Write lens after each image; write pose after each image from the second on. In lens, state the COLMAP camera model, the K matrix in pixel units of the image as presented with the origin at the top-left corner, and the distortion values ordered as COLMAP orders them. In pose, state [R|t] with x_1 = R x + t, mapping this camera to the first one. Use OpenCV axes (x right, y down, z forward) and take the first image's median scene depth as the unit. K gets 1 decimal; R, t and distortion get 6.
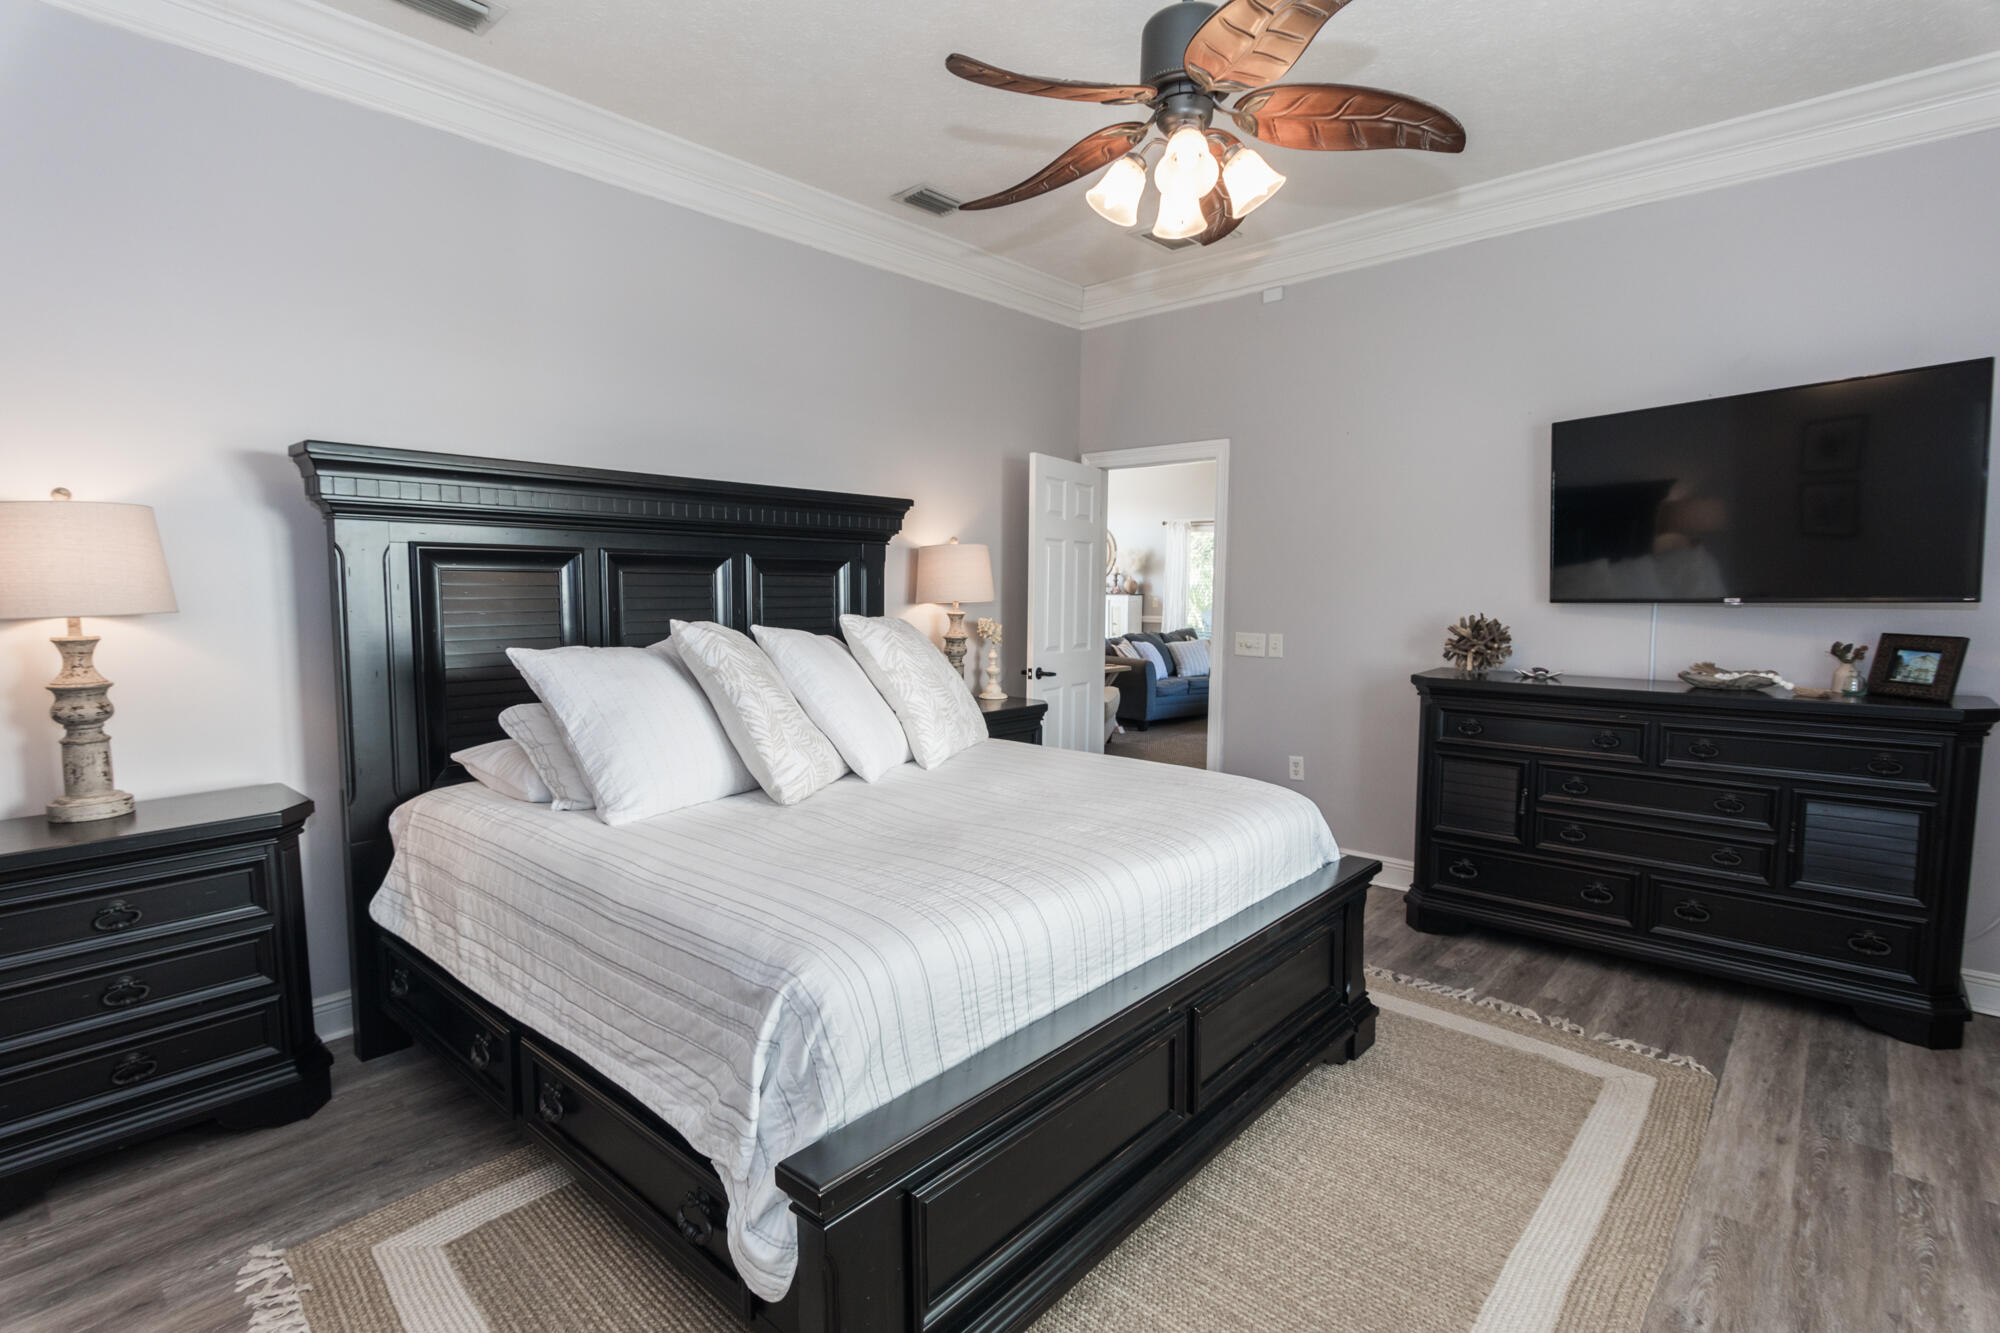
lens RADIAL K [[958.1, 0, 991.3], [0, 958.1, 669.9], [0, 0, 1]] dist [0.002064, -0.000304]
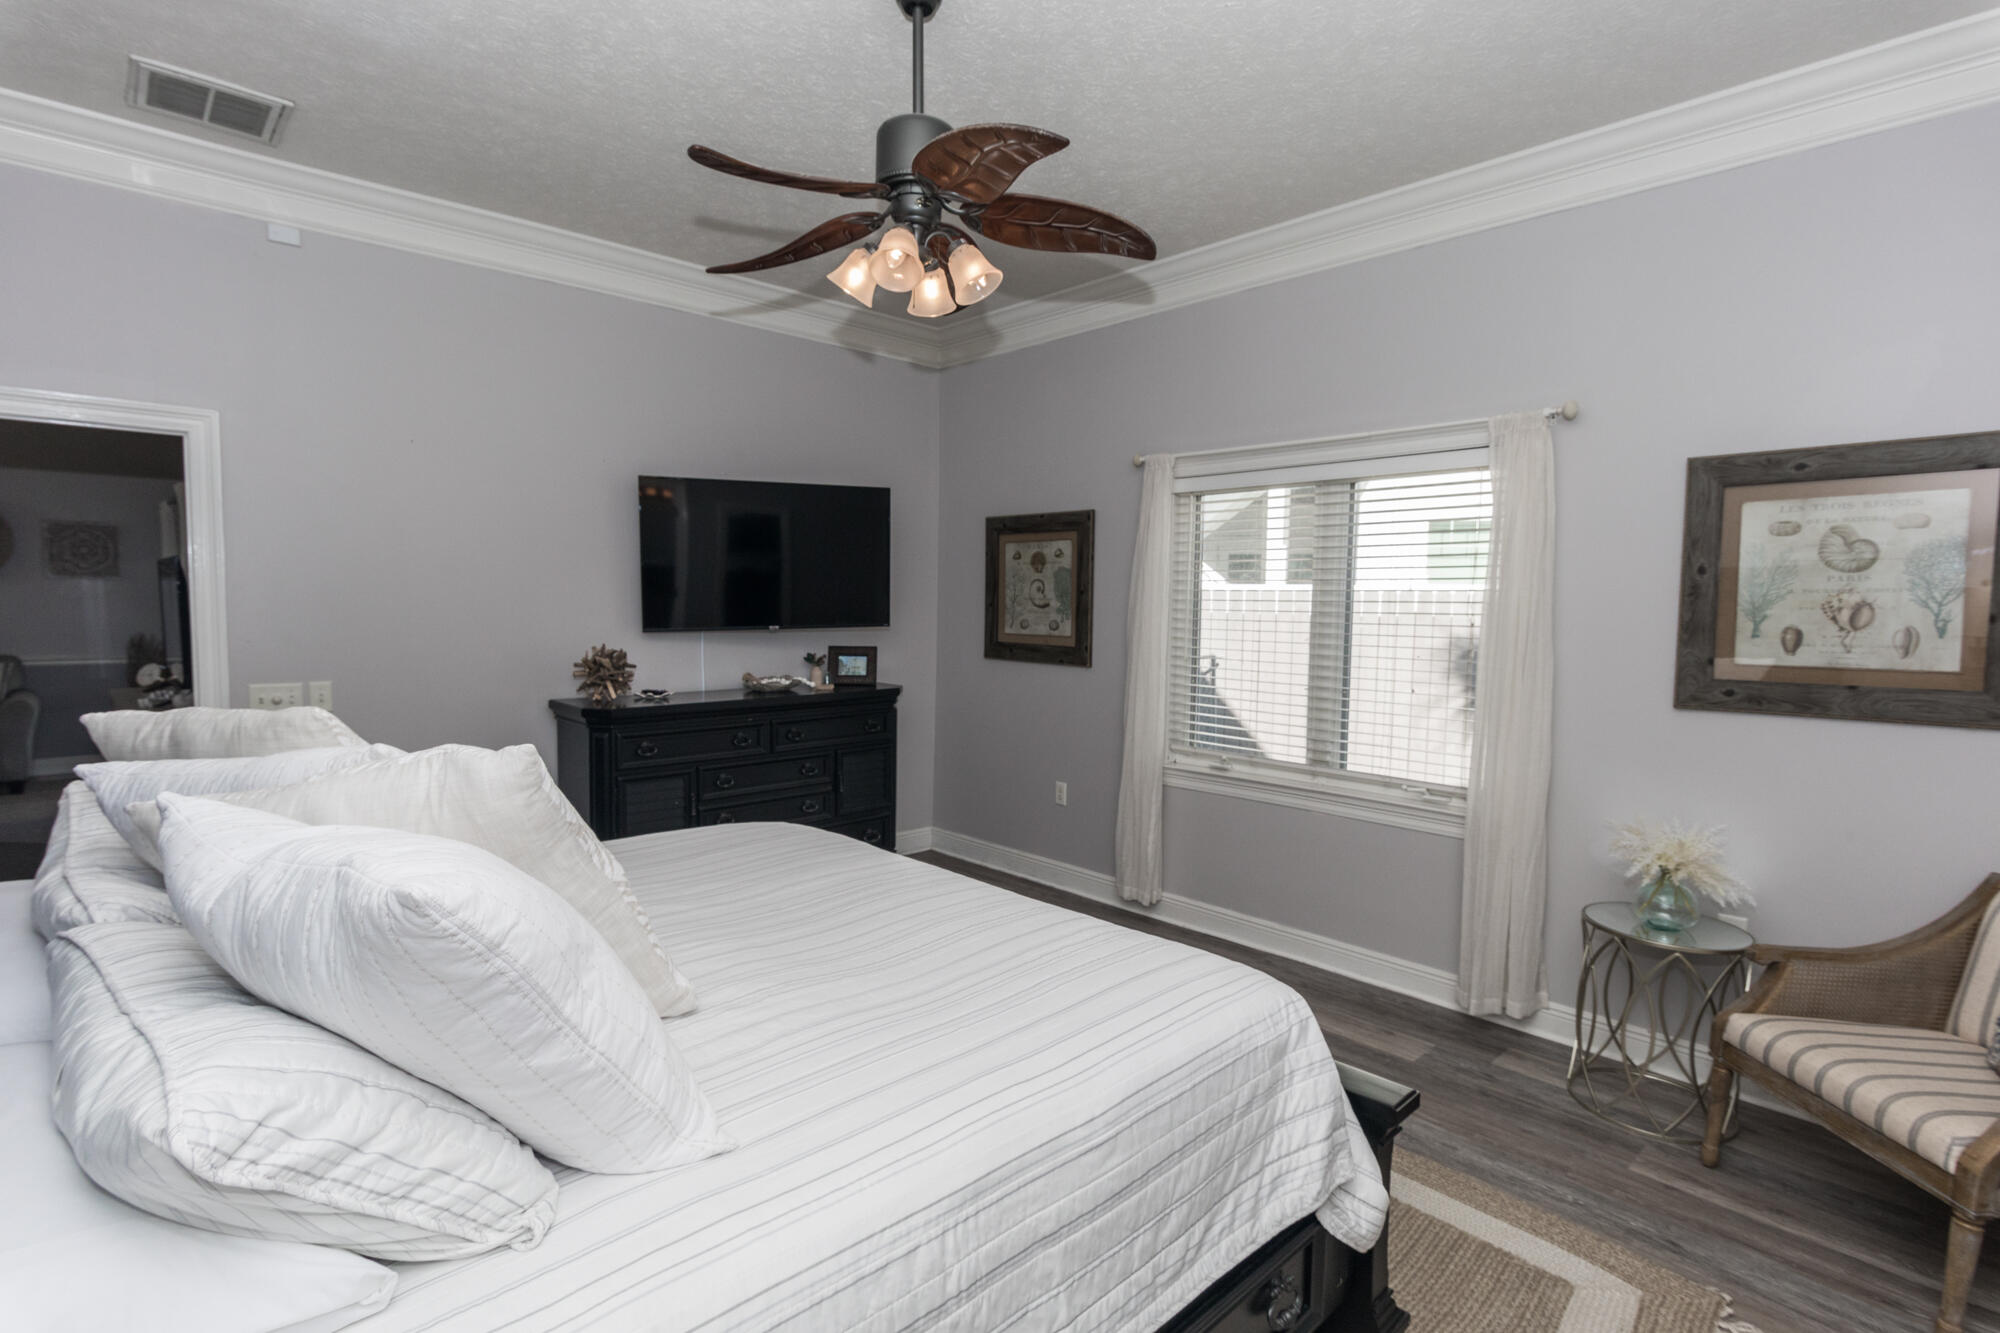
lens RADIAL K [[976.2, 0, 988.0], [0, 976.2, 671.6], [0, 0, 1]] dist [0.004799, 0.000127]
pose [[0.085905, -0.075577, 0.993433, -0.708874], [0.079074, 0.994490, 0.068820, -0.093173], [-0.993160, 0.072642, 0.091408, 0.640575]]
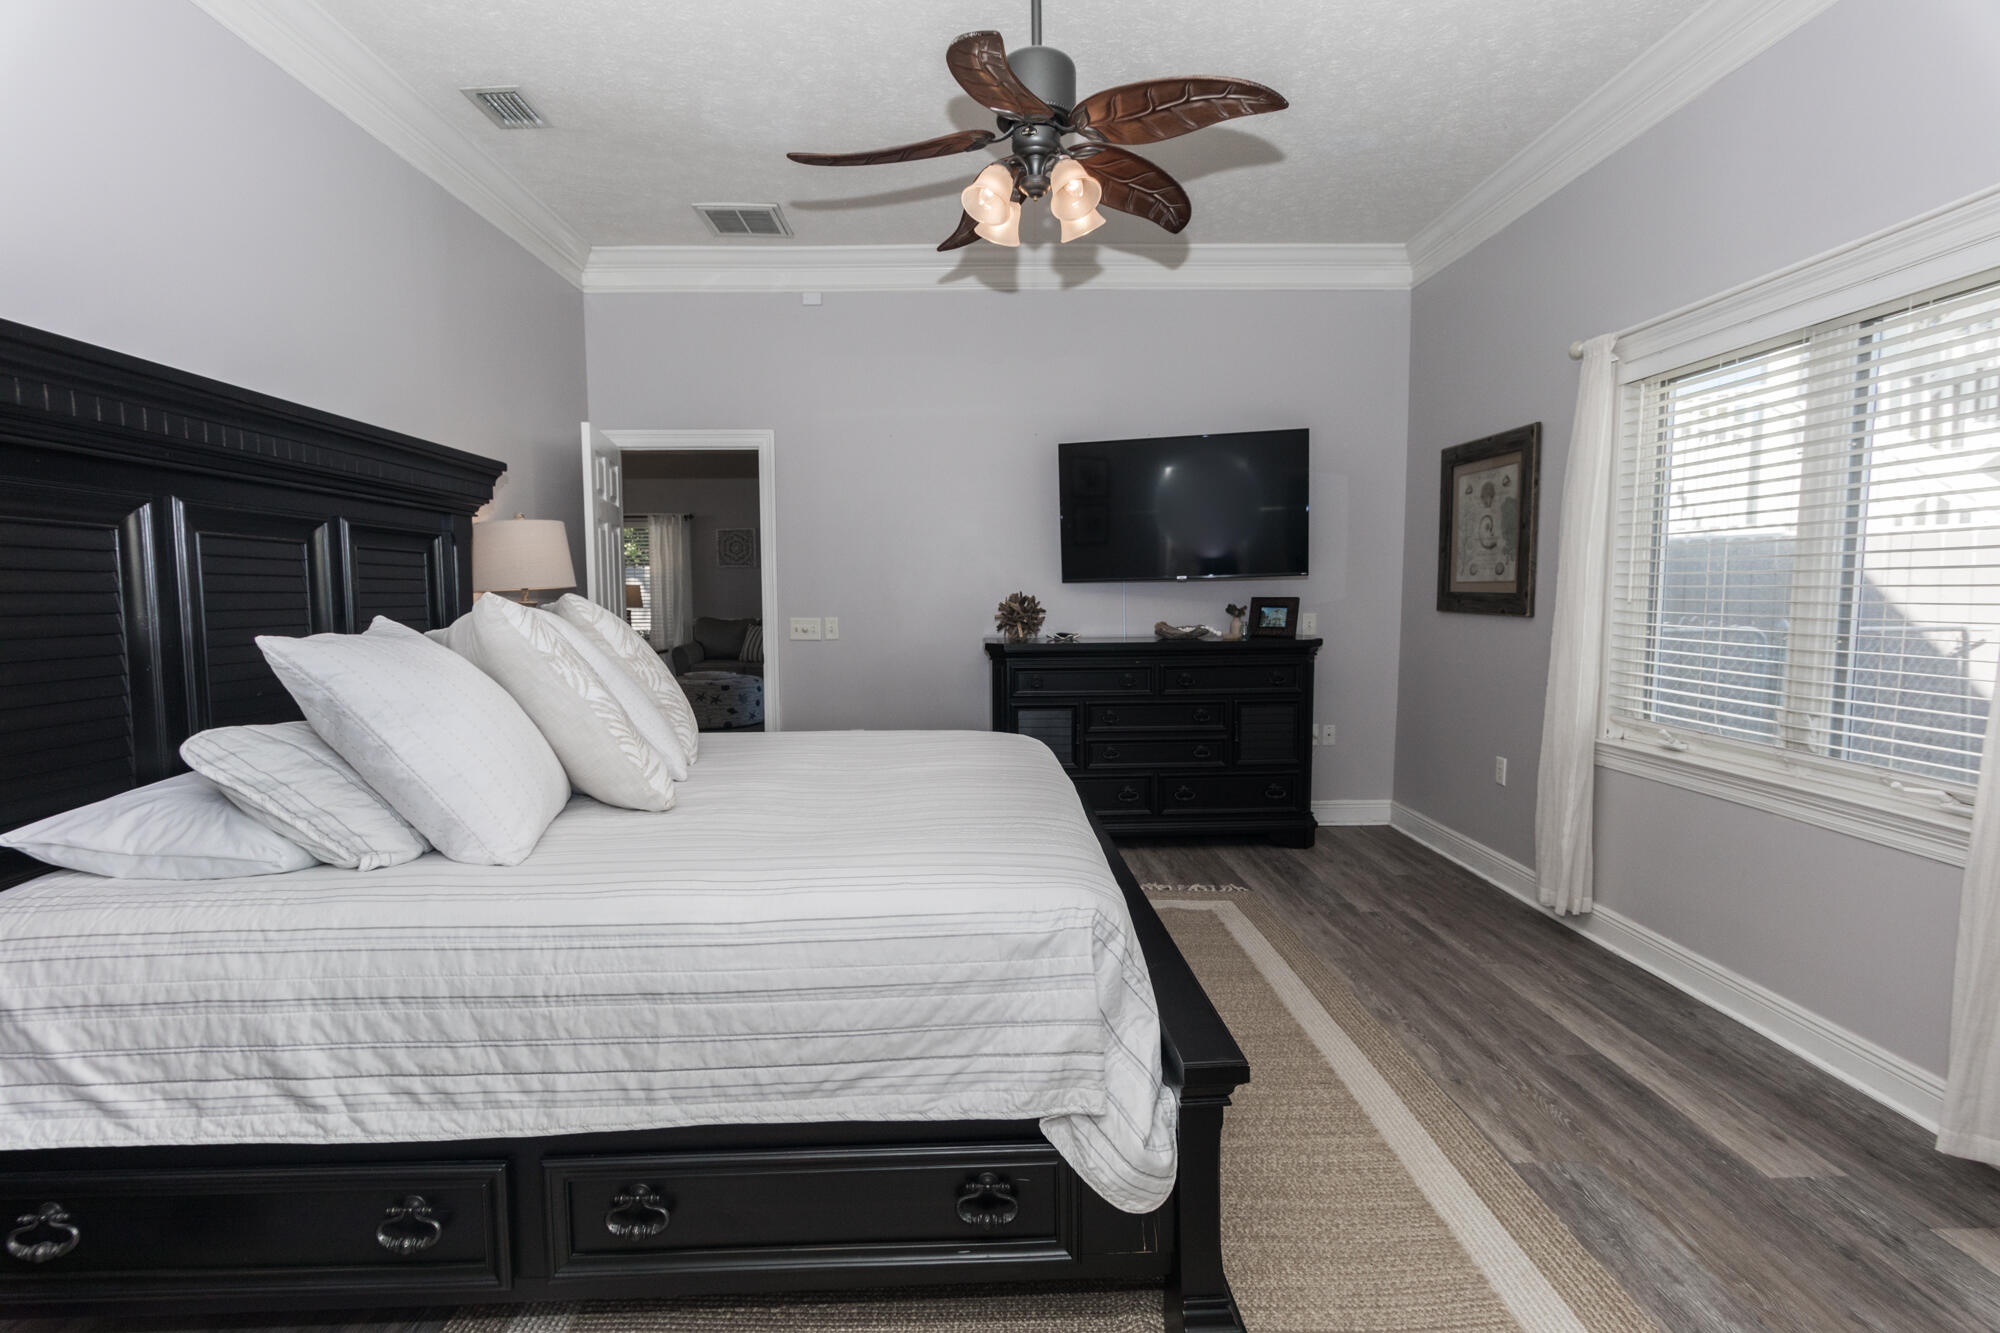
lens RADIAL K [[958.1, 0, 991.3], [0, 958.1, 669.9], [0, 0, 1]] dist [0.002064, -0.000304]
pose [[0.725742, -0.066545, 0.684741, -0.500541], [0.071937, 0.997195, 0.020665, 0.018742], [-0.684196, 0.034261, 0.728493, 0.165237]]
